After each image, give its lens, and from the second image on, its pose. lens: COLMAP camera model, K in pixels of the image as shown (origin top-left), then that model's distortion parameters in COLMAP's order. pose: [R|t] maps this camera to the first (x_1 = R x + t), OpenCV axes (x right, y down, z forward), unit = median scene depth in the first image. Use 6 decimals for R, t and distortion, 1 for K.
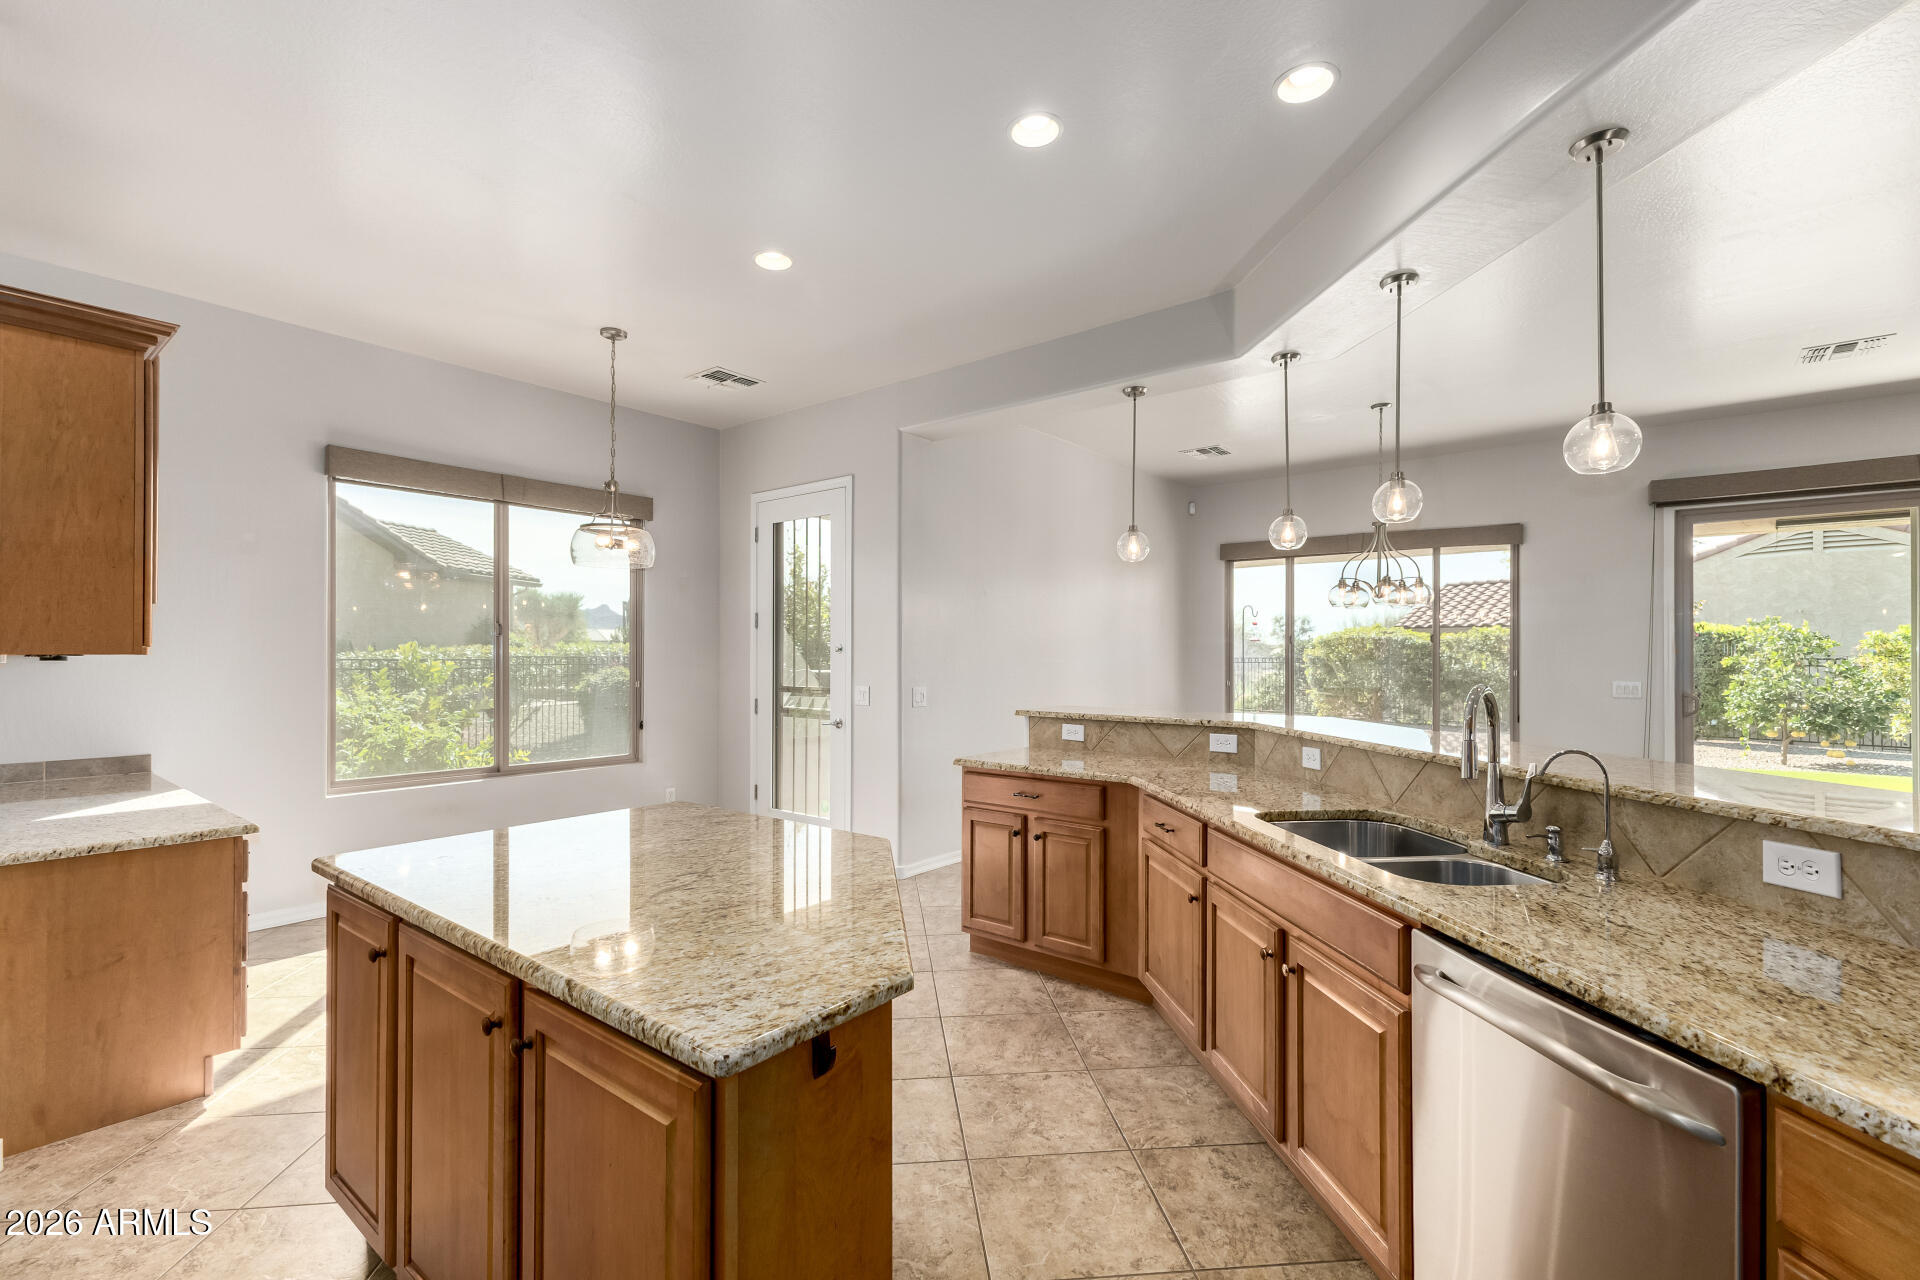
lens RADIAL K [[834.9, 0, 928.2], [0, 834.9, 650.6], [0, 0, 1]] dist [0.011613, -0.001229]
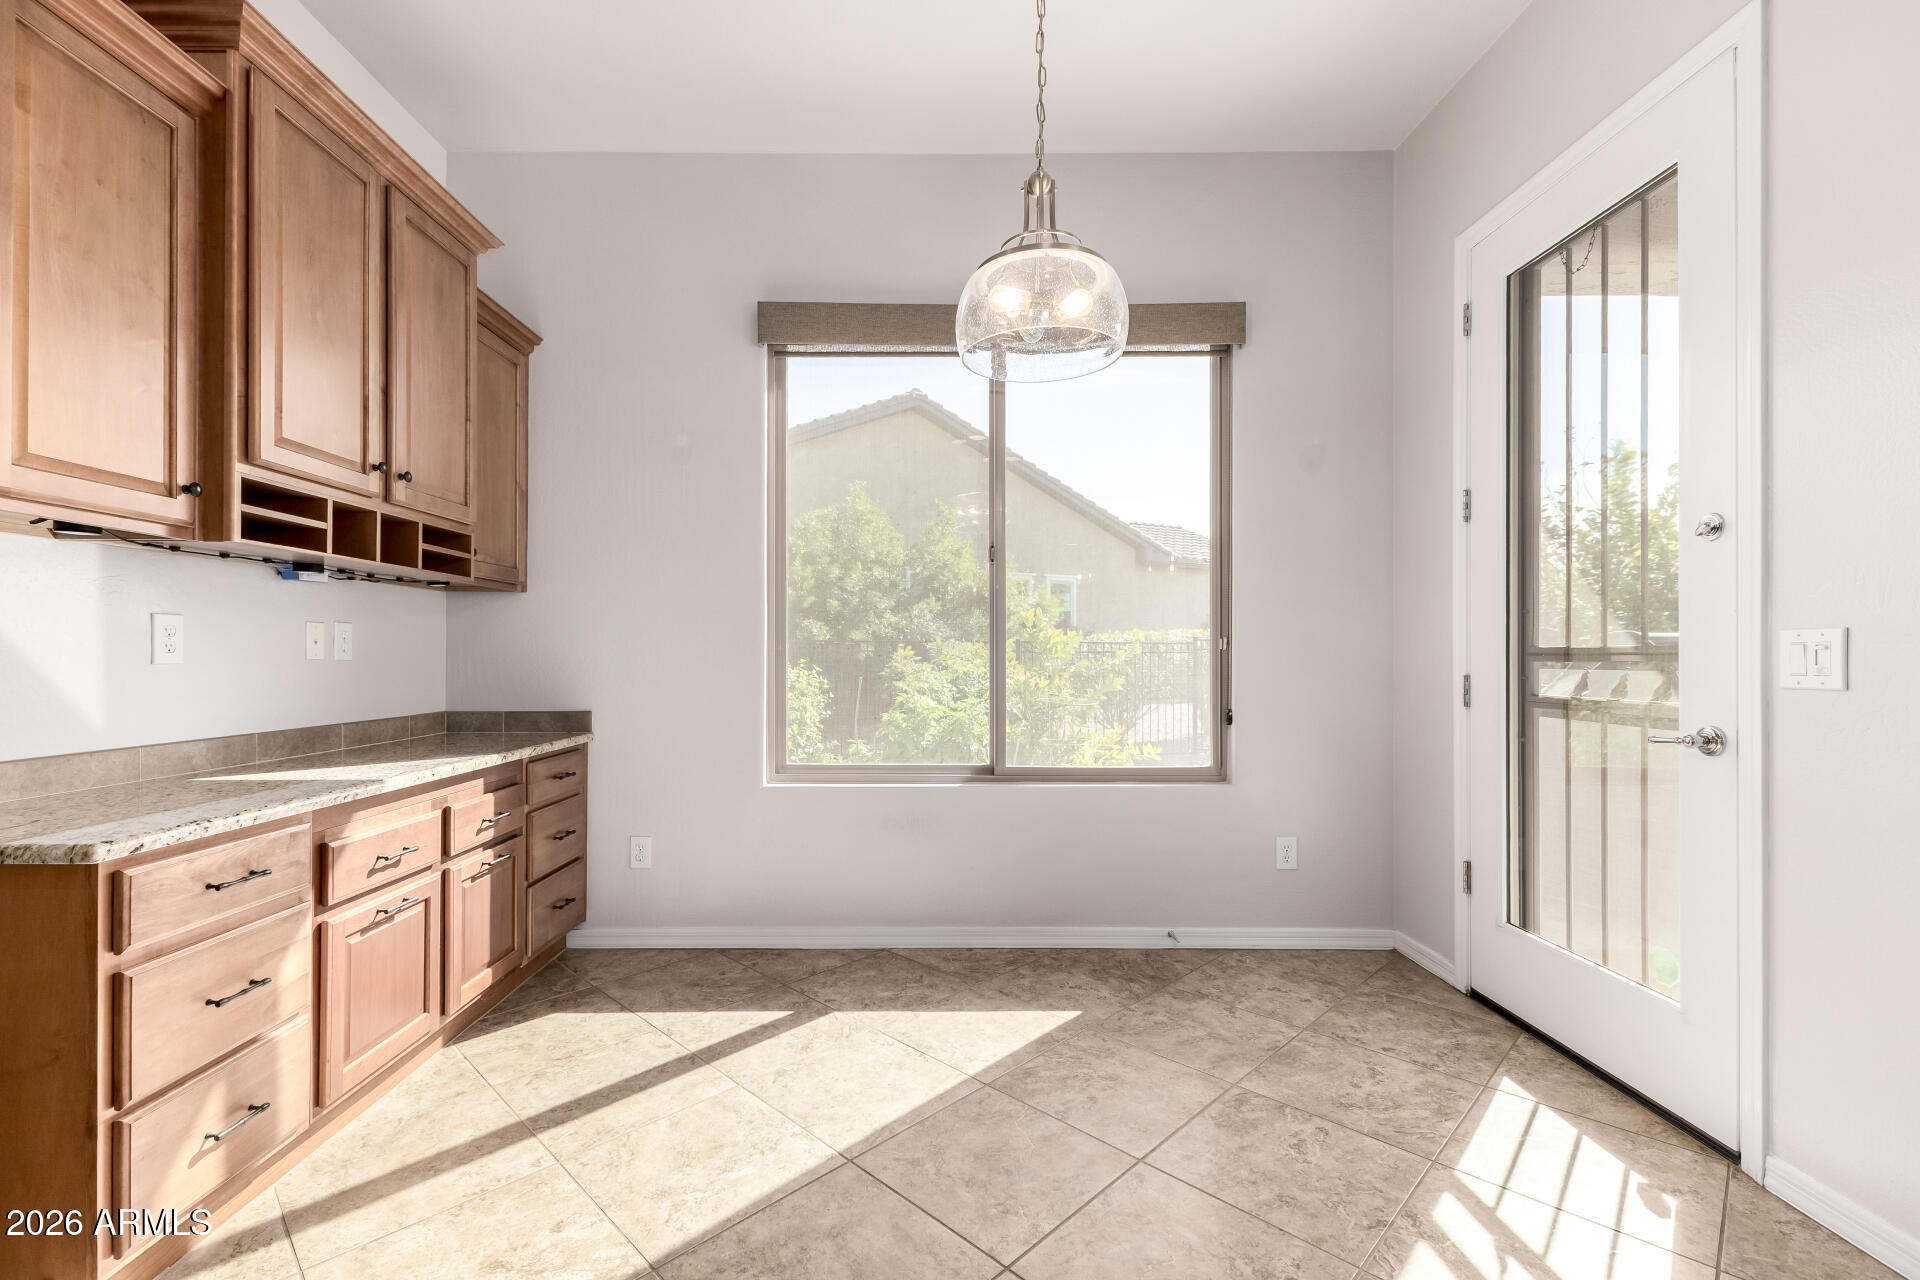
lens RADIAL K [[834.9, 0, 951.0], [0, 834.9, 648.6], [0, 0, 1]] dist [0.011613, -0.001229]
pose [[0.670215, -0.004008, -0.742156, -0.053161], [0.003528, 0.999991, -0.002214, 0.043744], [0.742158, -0.001135, 0.670224, 0.480163]]
